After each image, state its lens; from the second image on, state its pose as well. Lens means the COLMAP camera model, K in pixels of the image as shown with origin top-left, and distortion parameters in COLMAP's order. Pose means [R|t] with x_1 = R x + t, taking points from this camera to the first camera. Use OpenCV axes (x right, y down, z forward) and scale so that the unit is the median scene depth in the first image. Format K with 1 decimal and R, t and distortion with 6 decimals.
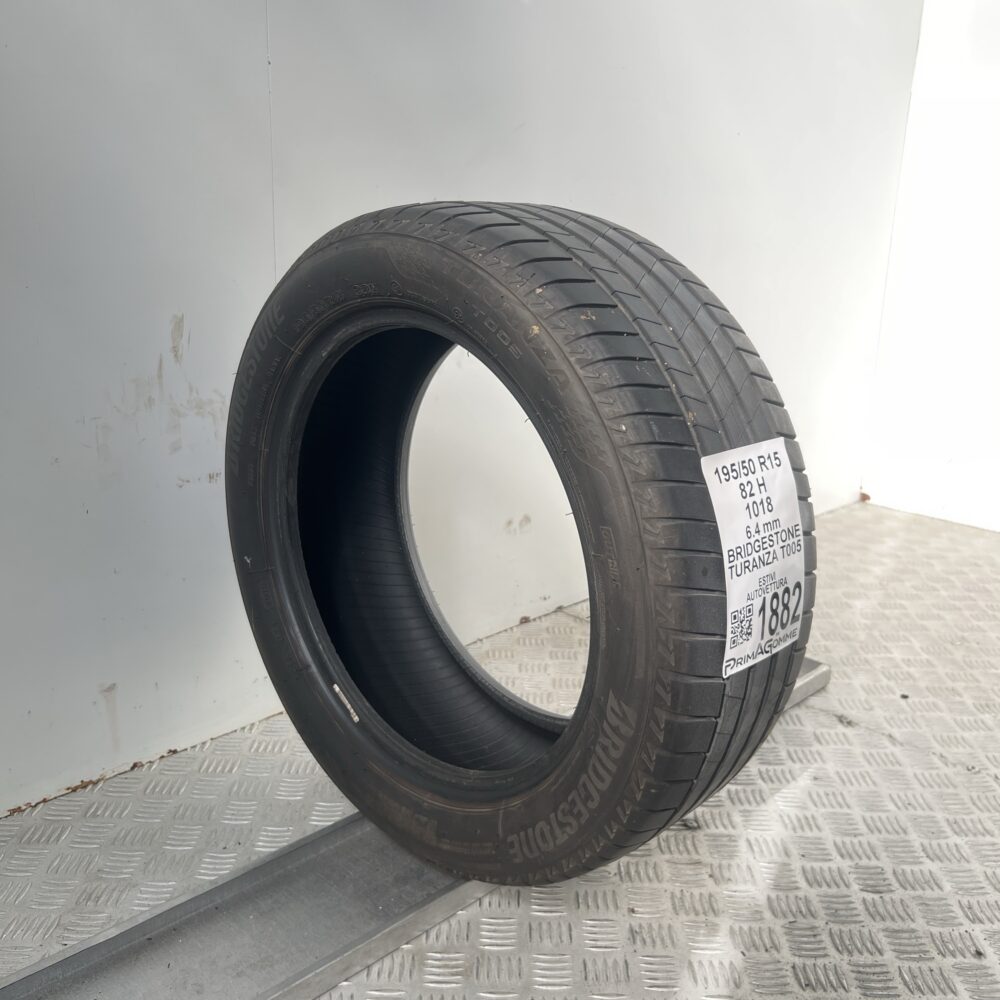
lens RADIAL K [[1015.5, 0, 500.0], [0, 1015.5, 500.0], [0, 0, 1]] dist [0.165720, -0.476535]
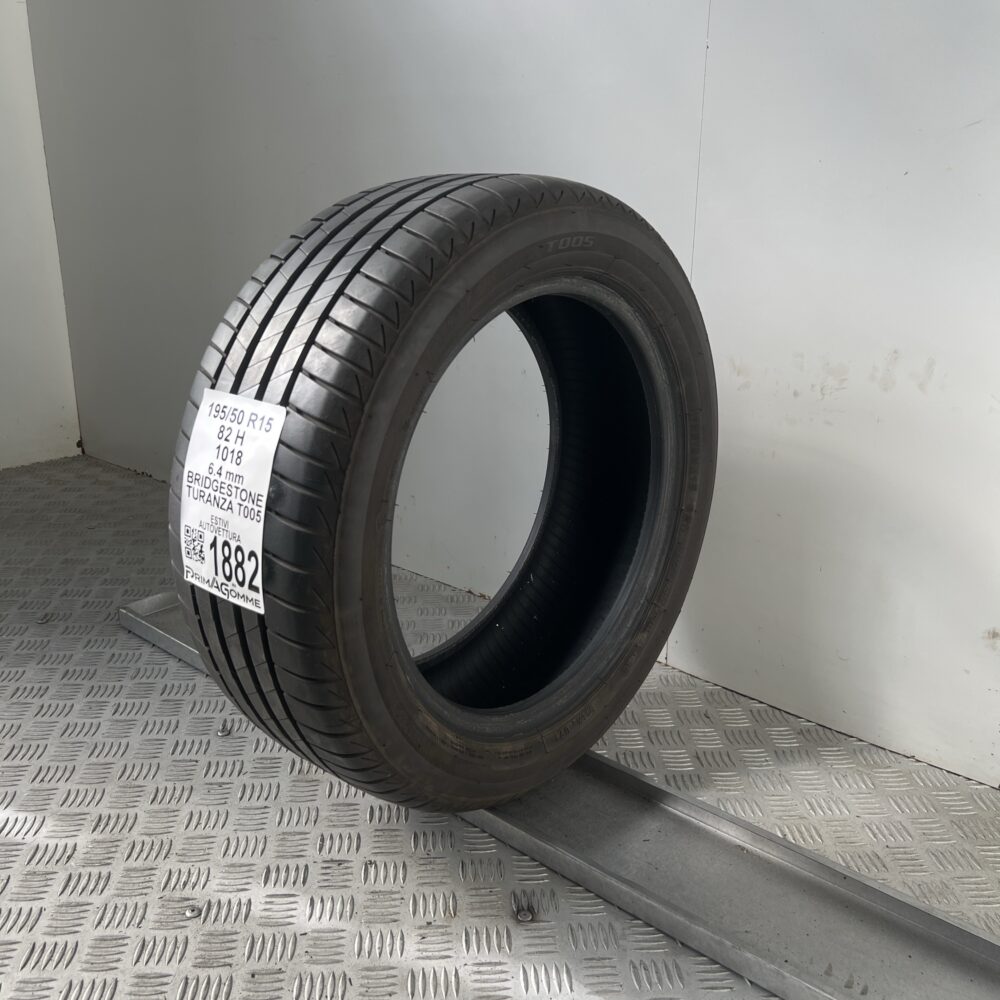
lens RADIAL K [[1015.5, 0, 500.0], [0, 1015.5, 500.0], [0, 0, 1]] dist [0.165720, -0.476535]
pose [[0.055679, 0.277672, -0.959061, 1.291284], [-0.281083, 0.926061, 0.251799, -0.293536], [0.958067, 0.255555, 0.129611, 1.135596]]
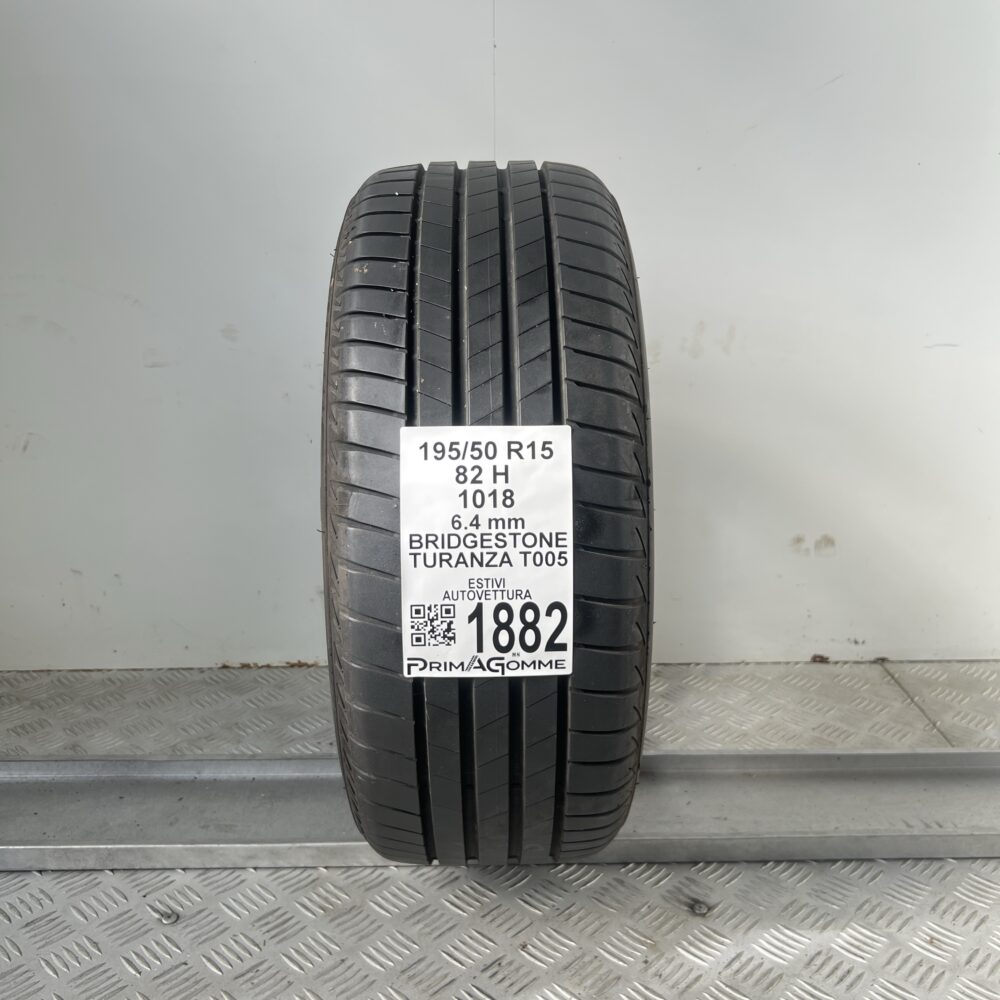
lens RADIAL K [[1015.5, 0, 500.0], [0, 1015.5, 500.0], [0, 0, 1]] dist [0.165720, -0.476535]
pose [[0.714886, 0.164492, -0.679618, 0.834711], [-0.167110, 0.983963, 0.062372, -0.046101], [0.678979, 0.068982, 0.730910, 0.382134]]
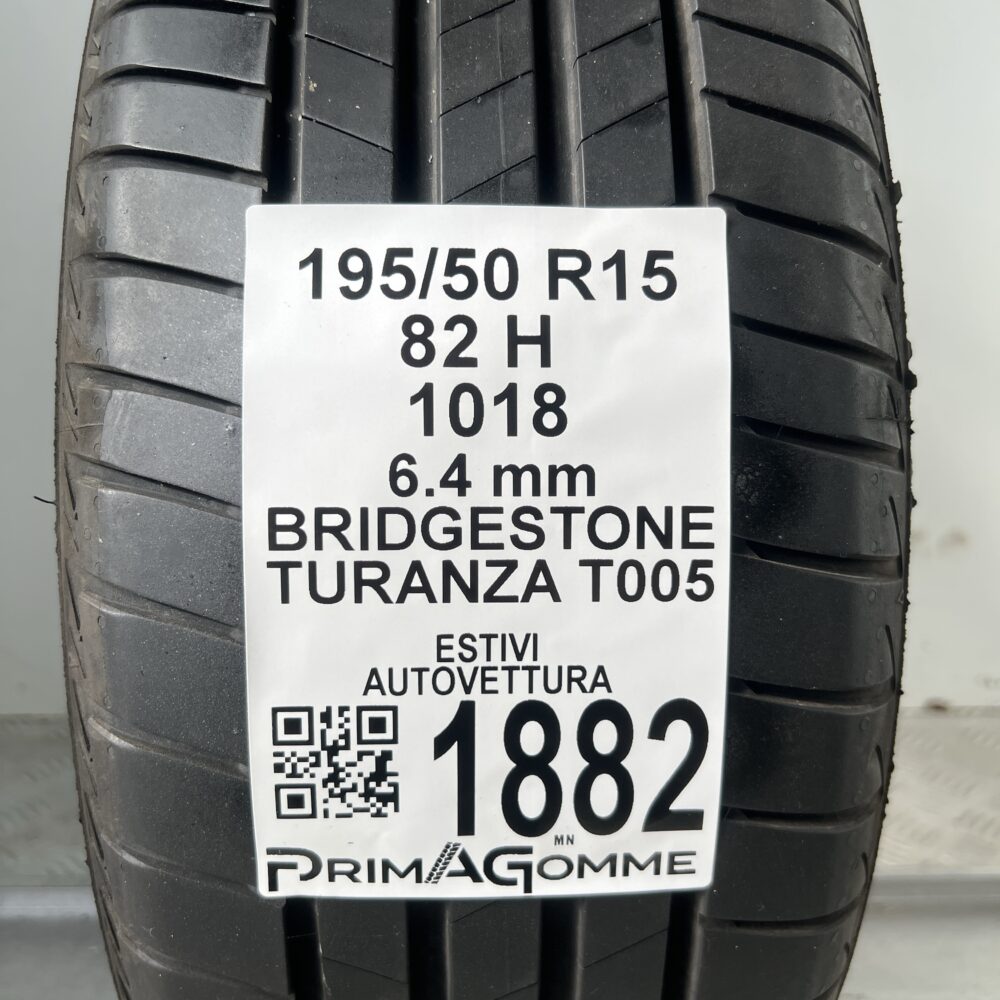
lens RADIAL K [[1015.5, 0, 500.0], [0, 1015.5, 500.0], [0, 0, 1]] dist [0.165720, -0.476535]
pose [[0.730714, 0.175767, -0.659669, 0.456338], [-0.176499, 0.982075, 0.066163, 0.013192], [0.659473, 0.068084, 0.748638, 0.772444]]
